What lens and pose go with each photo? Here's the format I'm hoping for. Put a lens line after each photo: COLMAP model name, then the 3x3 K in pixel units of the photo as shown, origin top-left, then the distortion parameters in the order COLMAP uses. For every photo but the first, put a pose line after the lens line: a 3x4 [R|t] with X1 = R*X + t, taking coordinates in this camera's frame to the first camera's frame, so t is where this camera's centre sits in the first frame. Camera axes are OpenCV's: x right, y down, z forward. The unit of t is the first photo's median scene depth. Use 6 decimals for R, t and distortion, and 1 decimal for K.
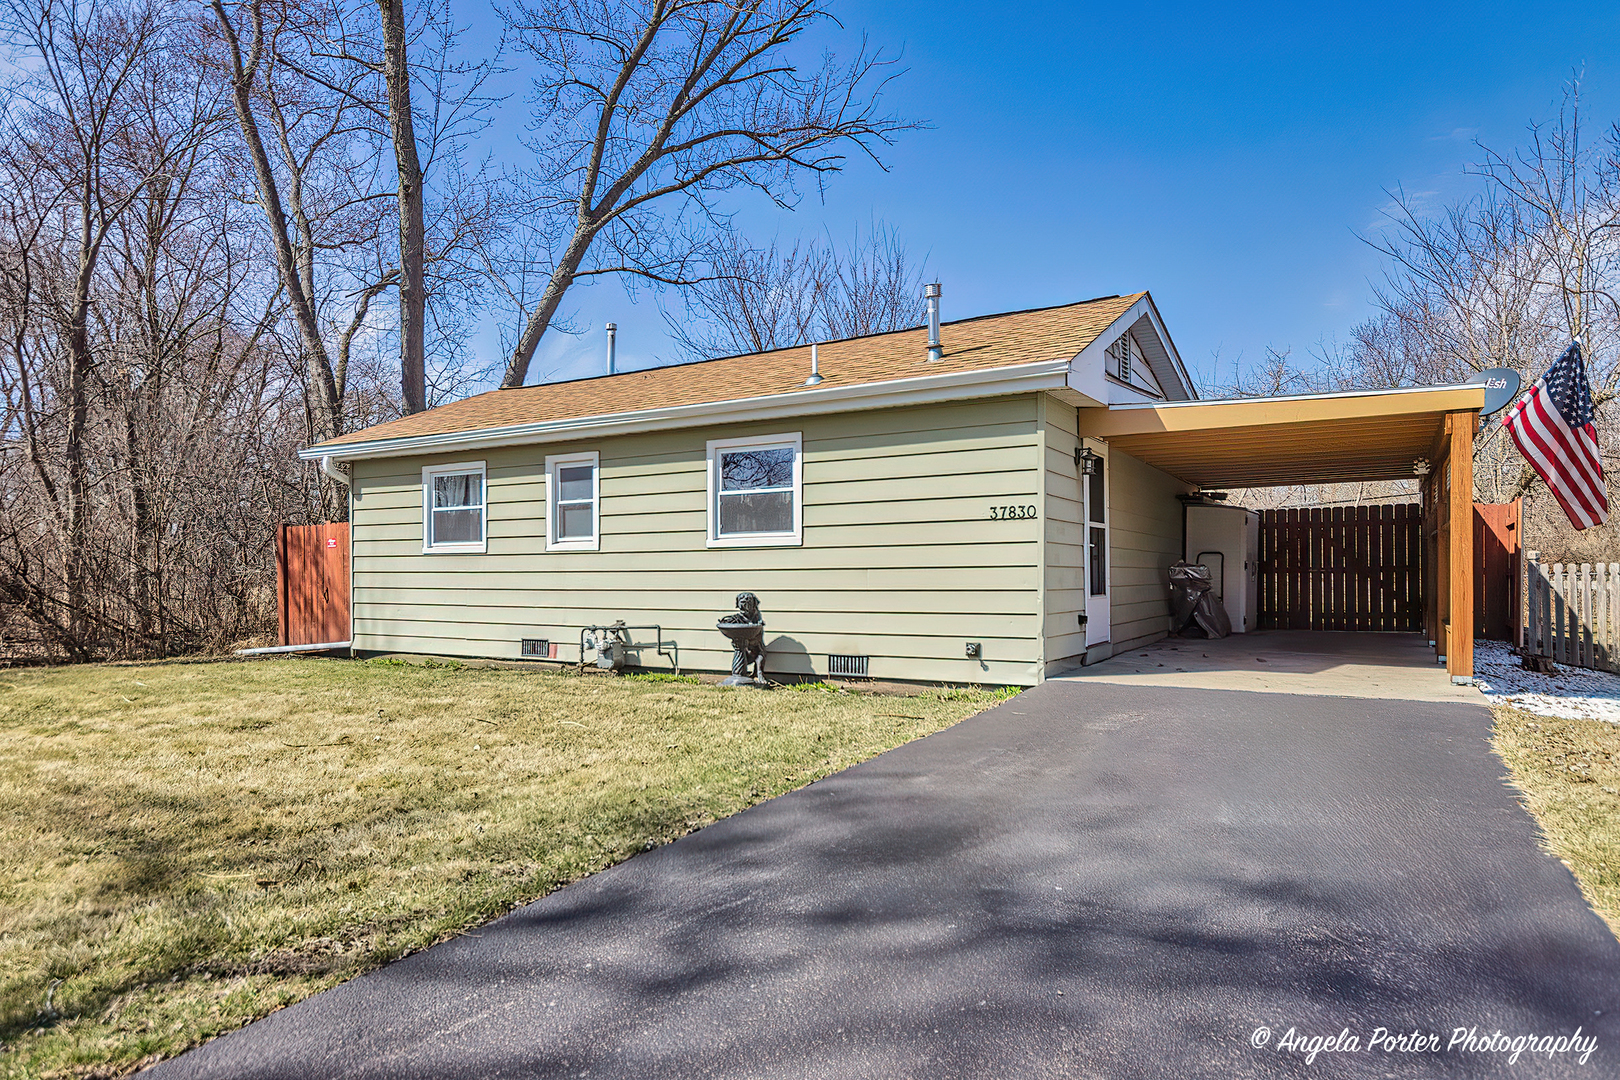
lens RADIAL K [[894.8, 0, 810.8], [0, 894.8, 567.5], [0, 0, 1]] dist [-0.004640, -0.000910]
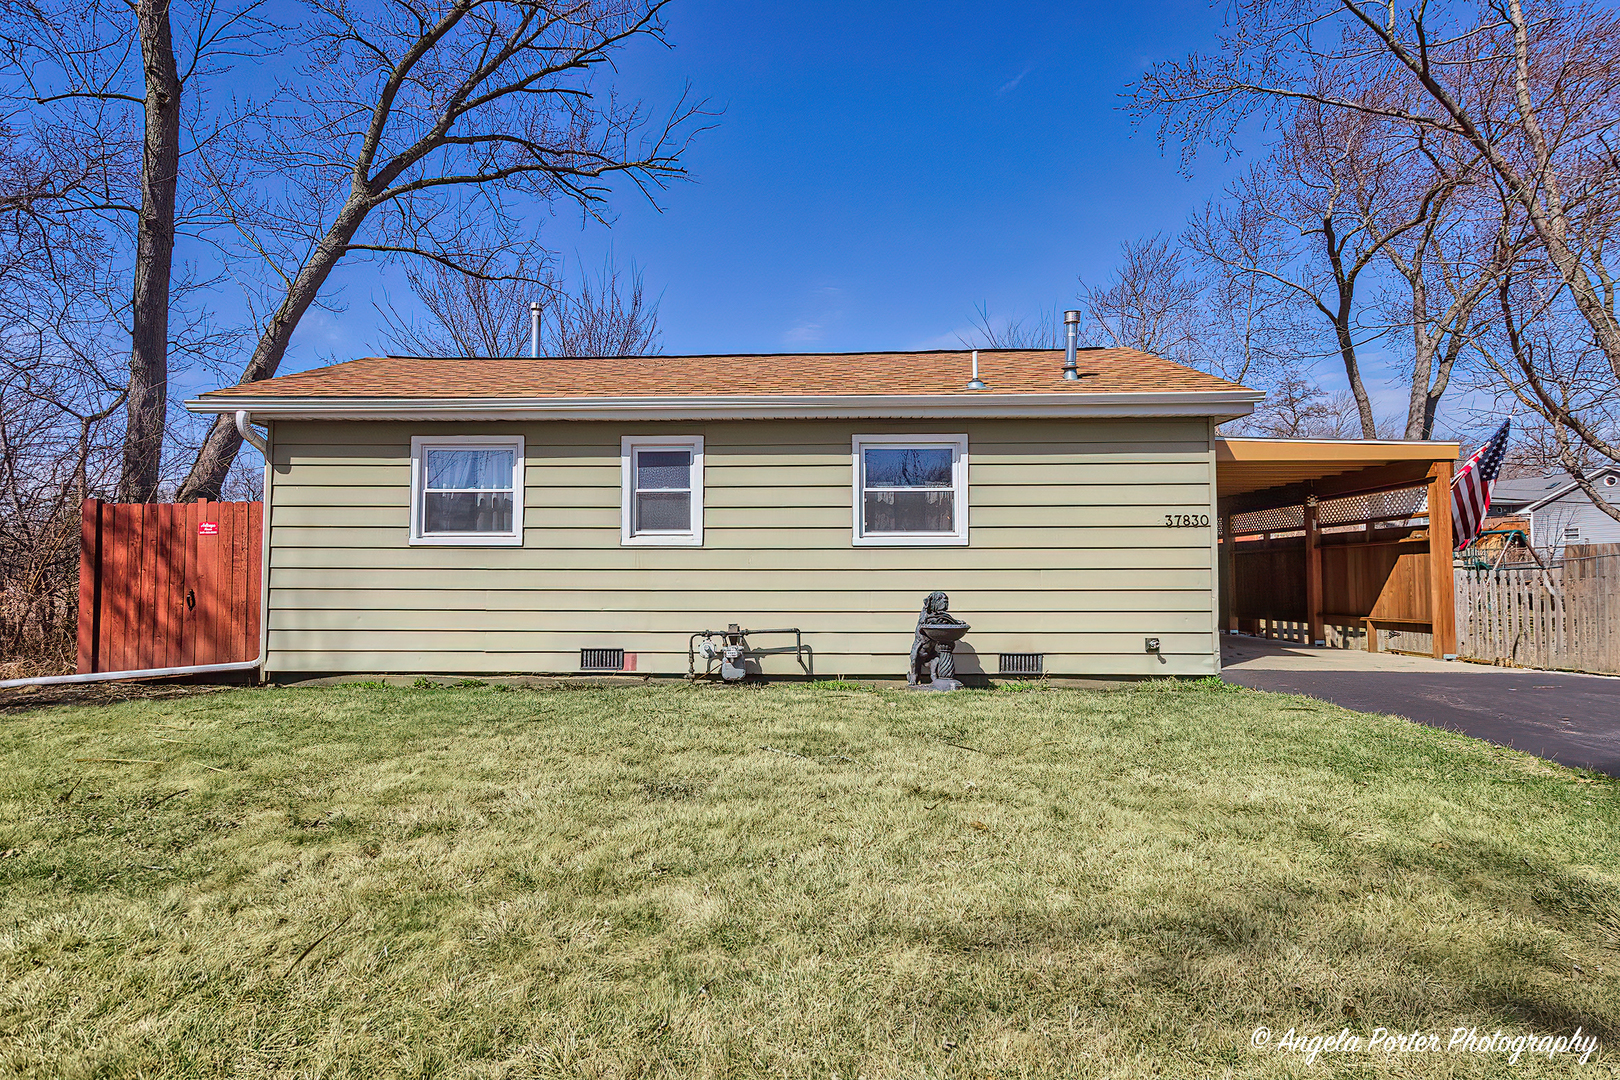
lens RADIAL K [[772.4, 0, 810.0], [0, 772.4, 540.0], [0, 0, 1]] dist [0.006503, 0.000331]
pose [[0.894649, 0.030936, 0.445697, -0.474847], [-0.009603, 0.998701, -0.050044, 0.012009], [-0.446666, 0.040492, 0.893784, 0.257697]]
